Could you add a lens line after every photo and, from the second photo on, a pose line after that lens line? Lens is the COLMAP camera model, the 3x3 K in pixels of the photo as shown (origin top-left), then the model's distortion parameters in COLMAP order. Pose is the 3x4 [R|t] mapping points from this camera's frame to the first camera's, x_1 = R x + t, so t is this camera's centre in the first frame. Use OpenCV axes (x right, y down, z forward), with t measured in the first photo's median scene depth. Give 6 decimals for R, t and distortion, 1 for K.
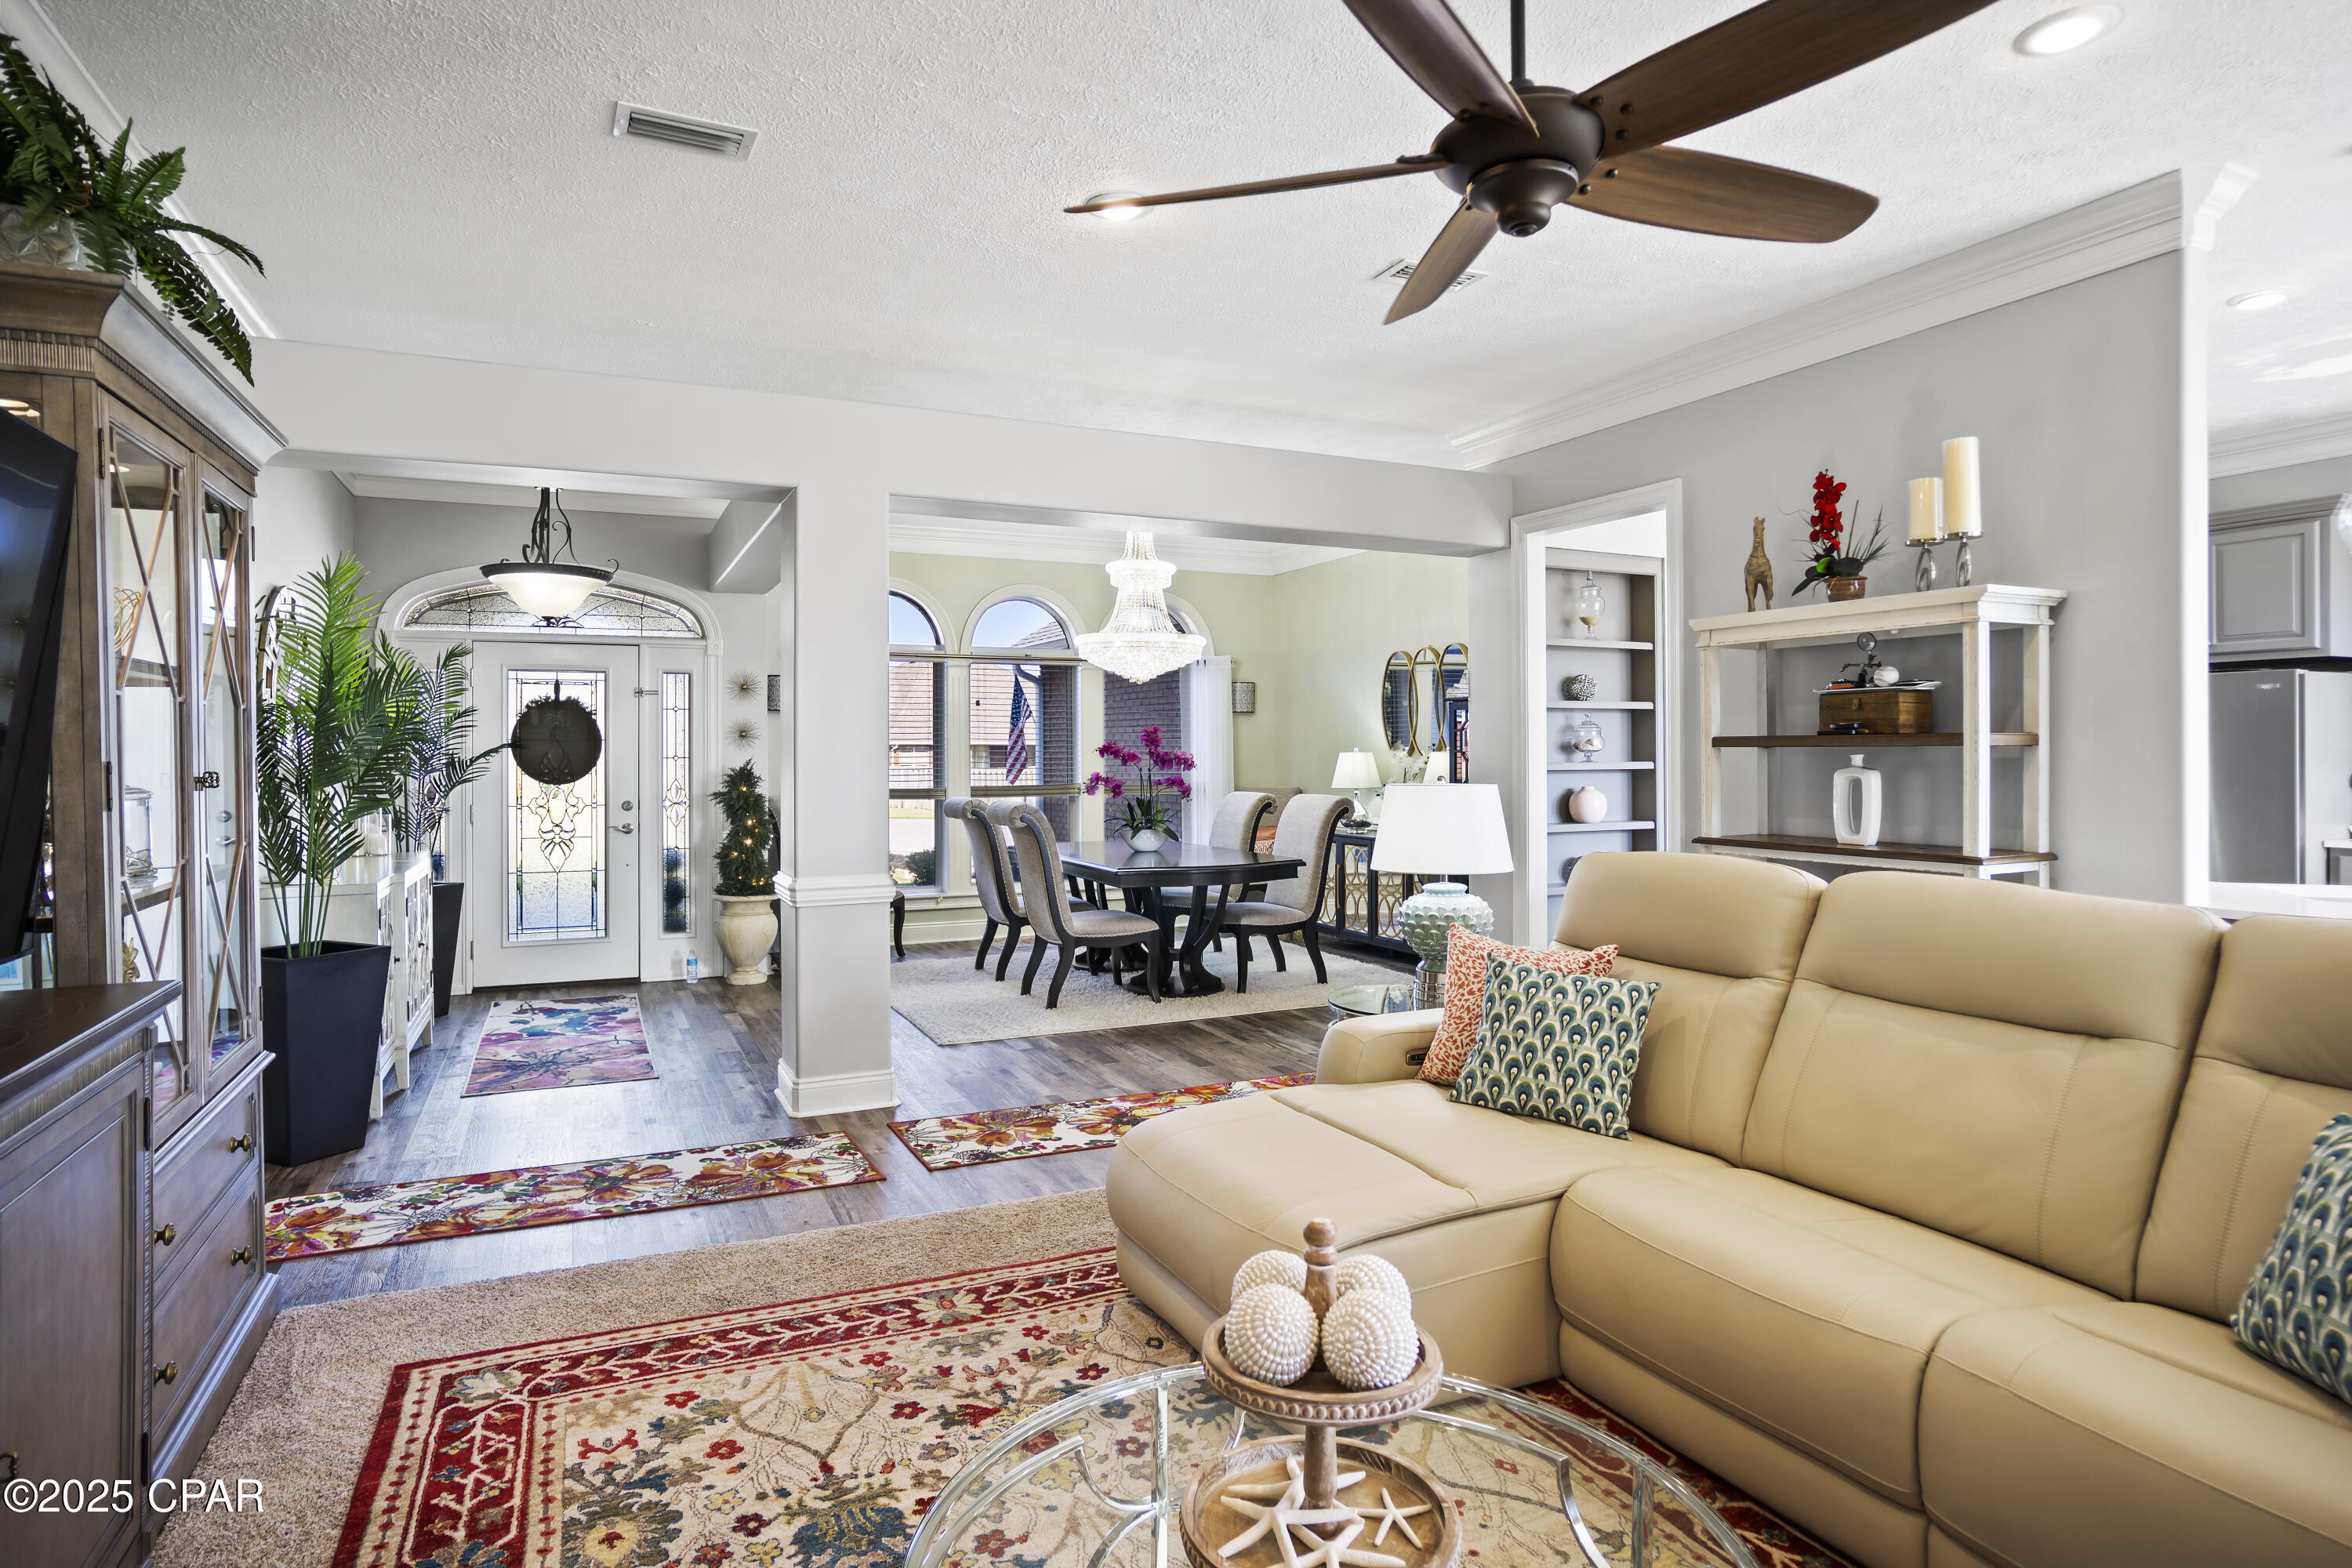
lens RADIAL K [[1274.2, 0, 1161.3], [0, 1274.2, 753.7], [0, 0, 1]] dist [-0.062676, 0.040695]
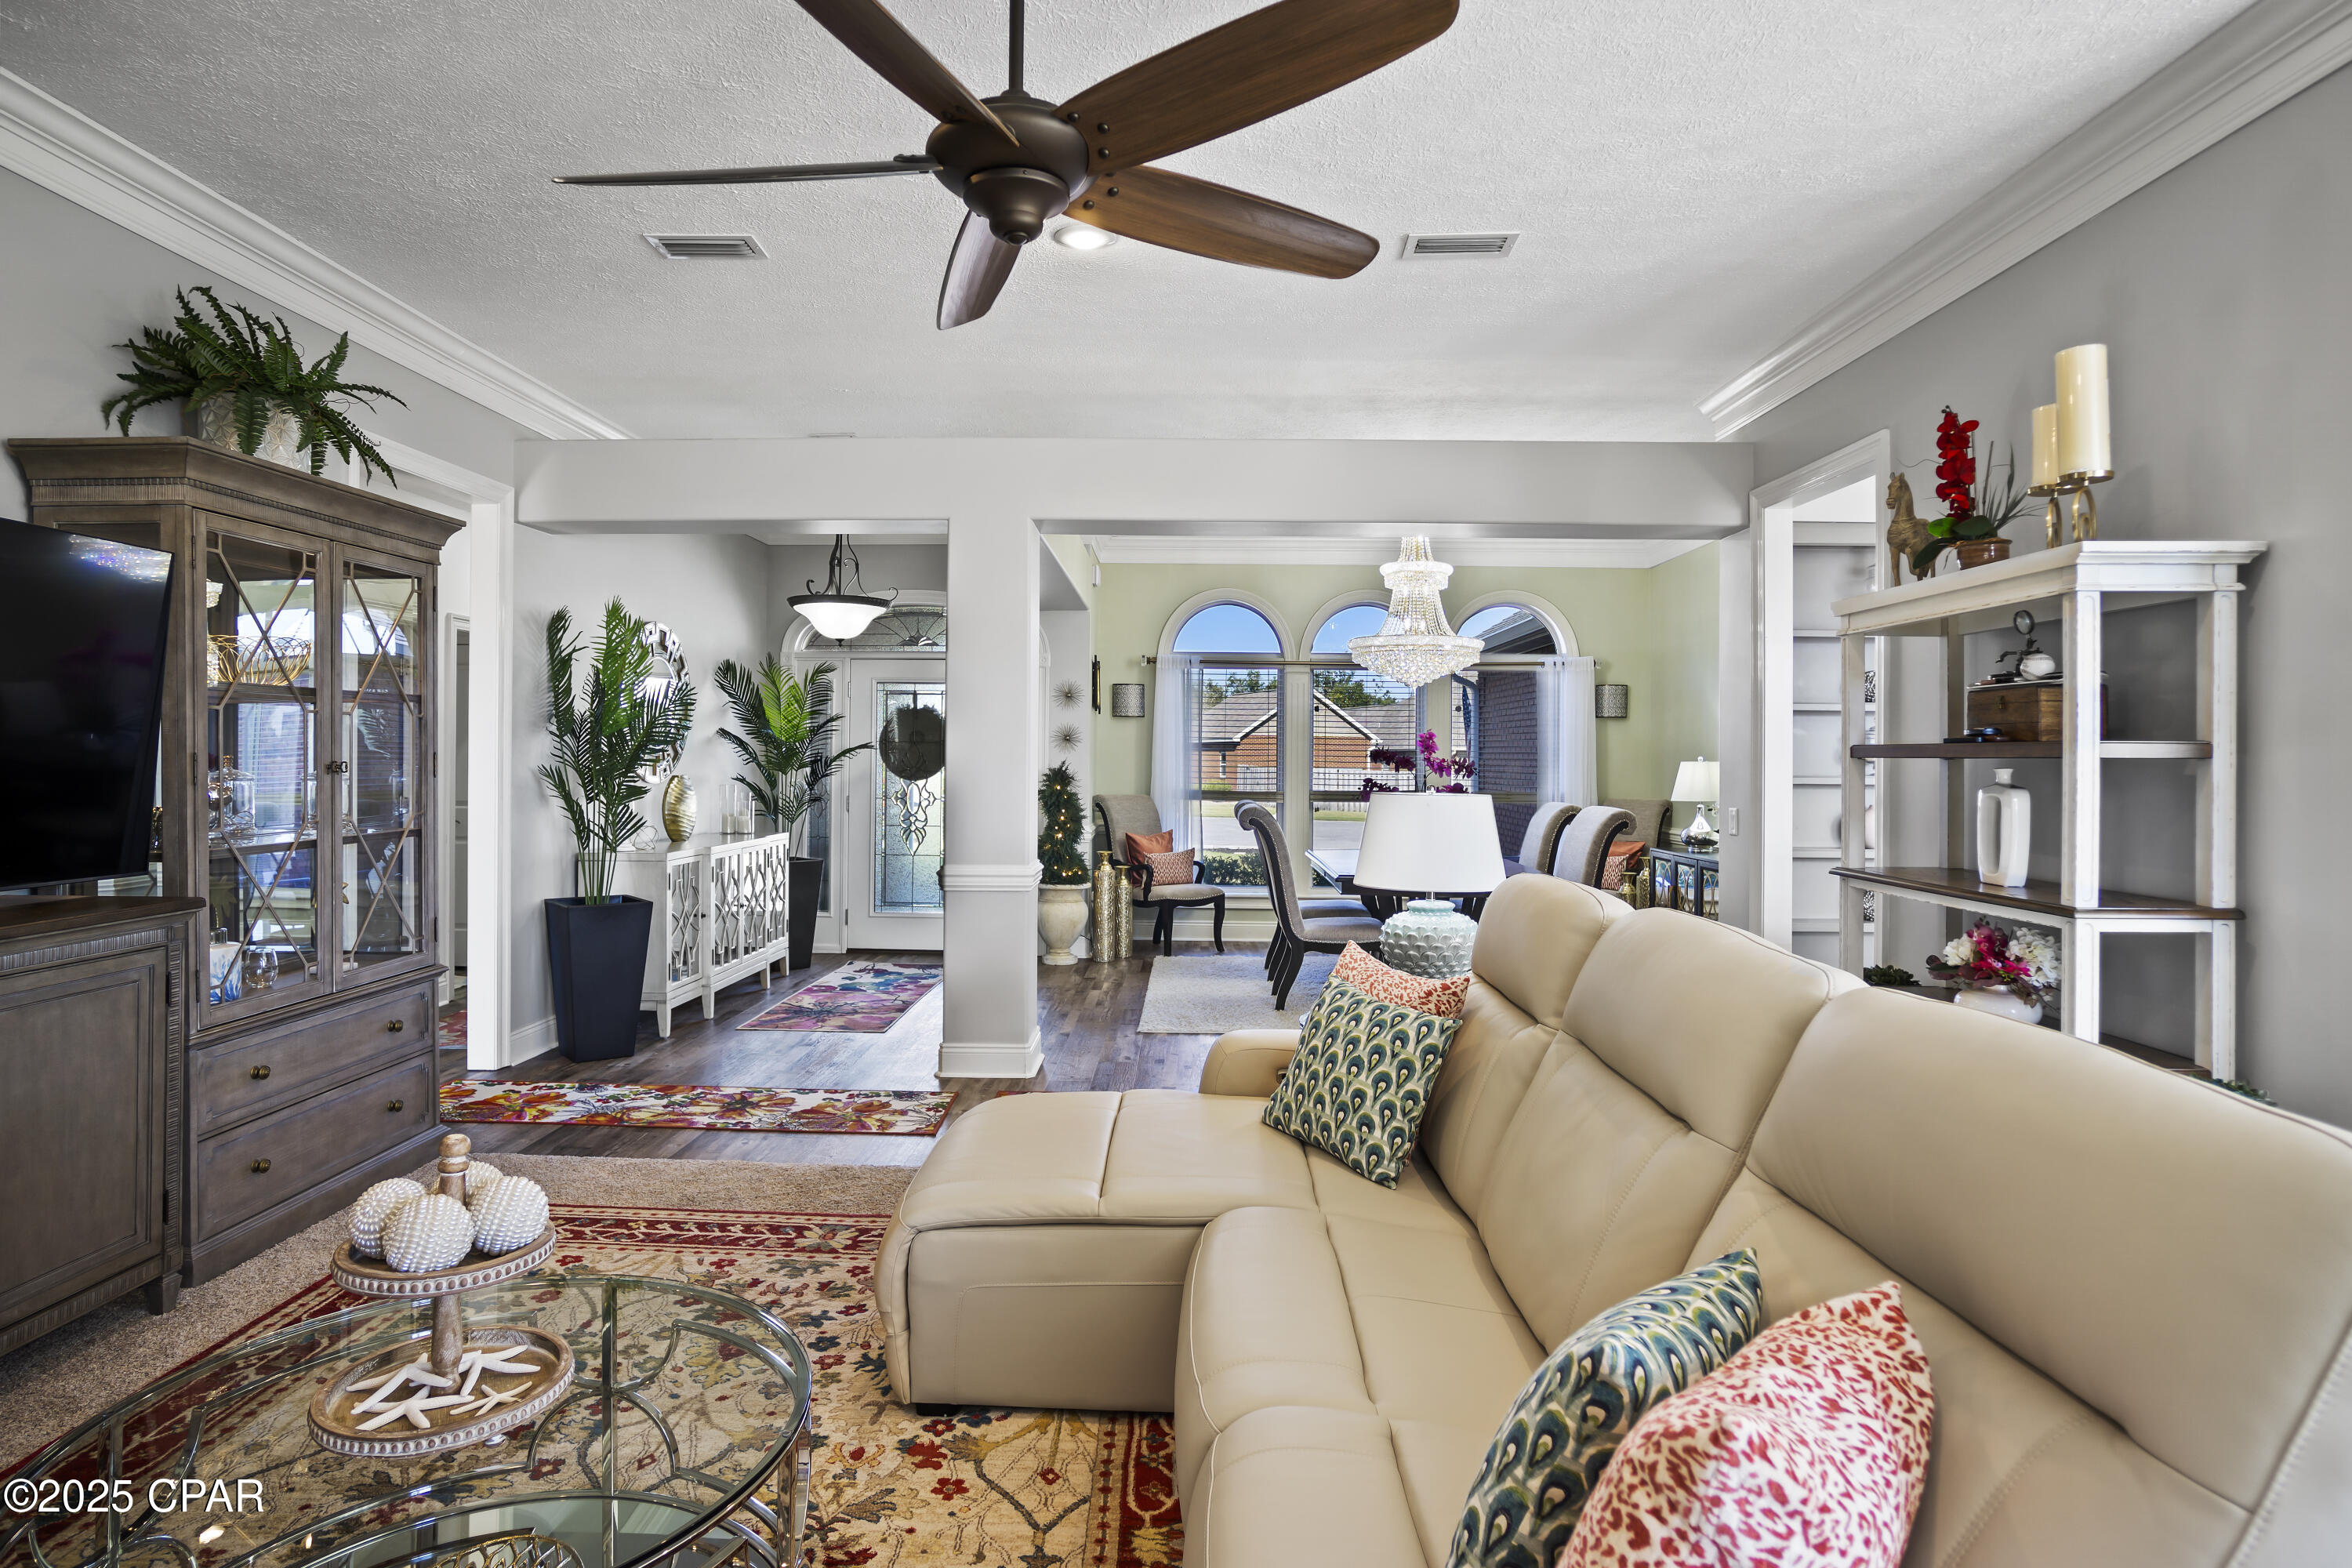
lens RADIAL K [[1274.2, 0, 1161.3], [0, 1274.2, 753.7], [0, 0, 1]] dist [-0.062676, 0.040695]
pose [[0.894648, 0.008901, -0.446683, 0.498177], [-0.010856, 0.999939, -0.001816, -0.001539], [0.446640, 0.006474, 0.894691, 0.089276]]
